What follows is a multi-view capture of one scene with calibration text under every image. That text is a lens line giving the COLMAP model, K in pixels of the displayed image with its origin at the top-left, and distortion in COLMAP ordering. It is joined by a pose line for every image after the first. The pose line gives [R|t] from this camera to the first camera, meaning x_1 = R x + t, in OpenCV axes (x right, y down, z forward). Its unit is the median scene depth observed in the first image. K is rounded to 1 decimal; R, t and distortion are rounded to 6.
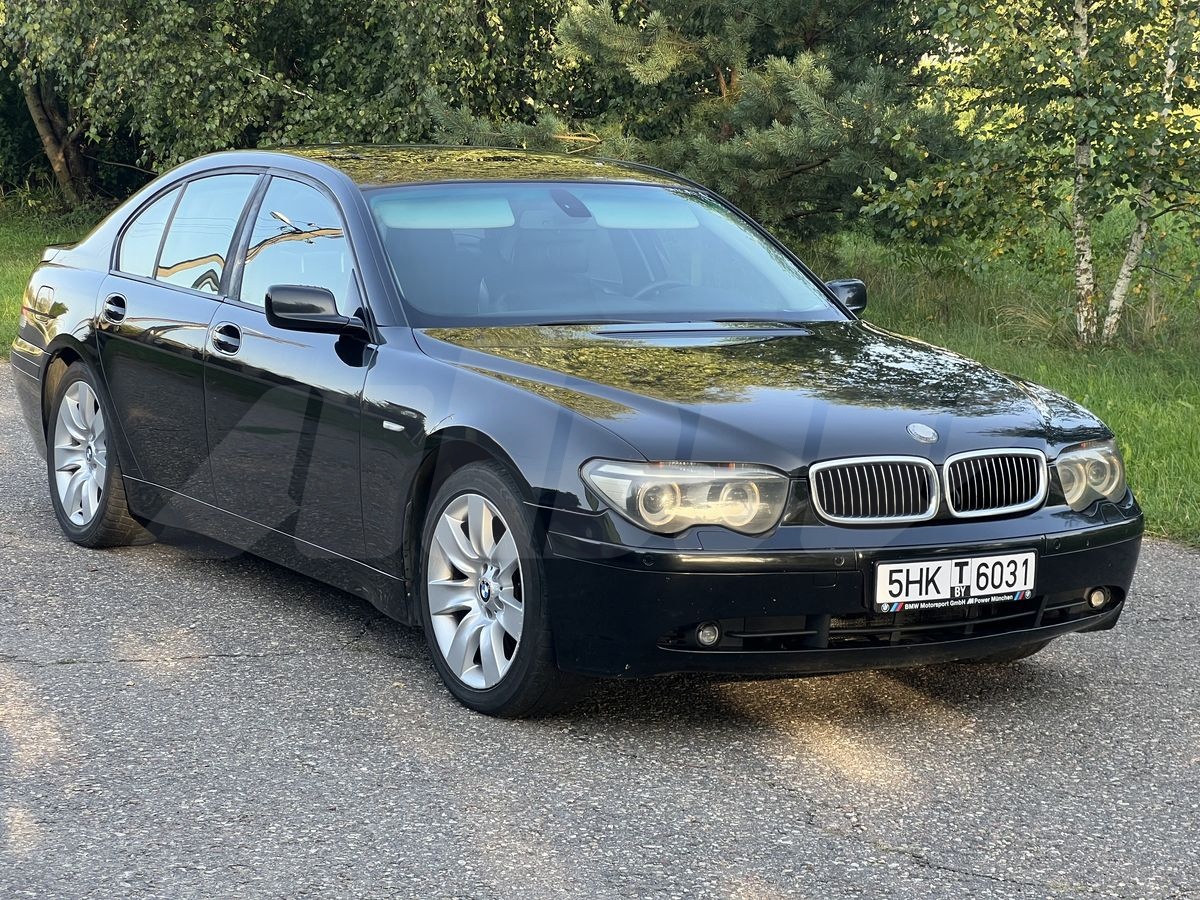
lens RADIAL K [[2744.4, 0, 603.1], [0, 2744.4, 460.5], [0, 0, 1]] dist [0.232111, 0.000000]
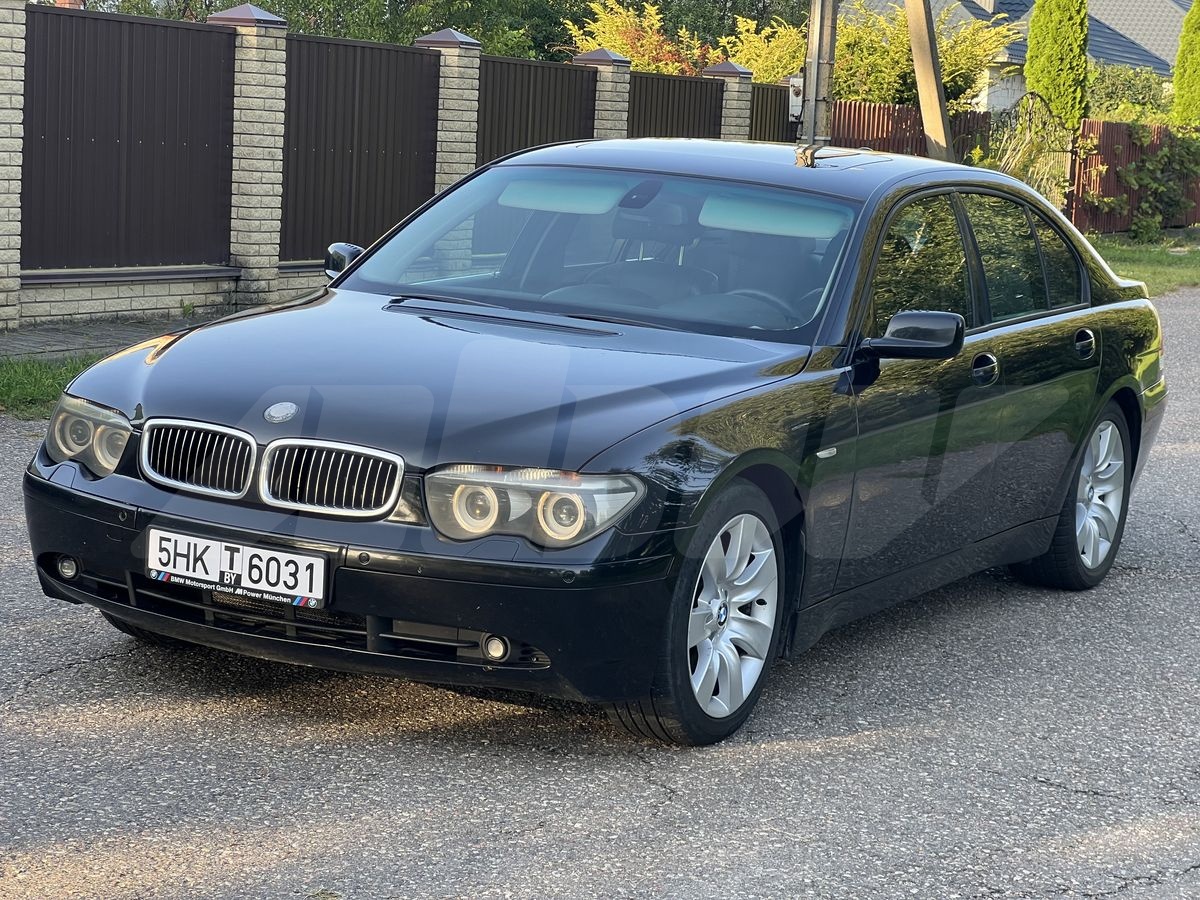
lens RADIAL K [[2744.4, 0, 562.0], [0, 2744.4, 478.1], [0, 0, 1]] dist [0.232111, 0.000000]
pose [[0.496739, 0.141680, -0.856258, 0.976307], [-0.170366, 0.983309, 0.063868, -0.064443], [0.851014, 0.114152, 0.512585, 0.610610]]
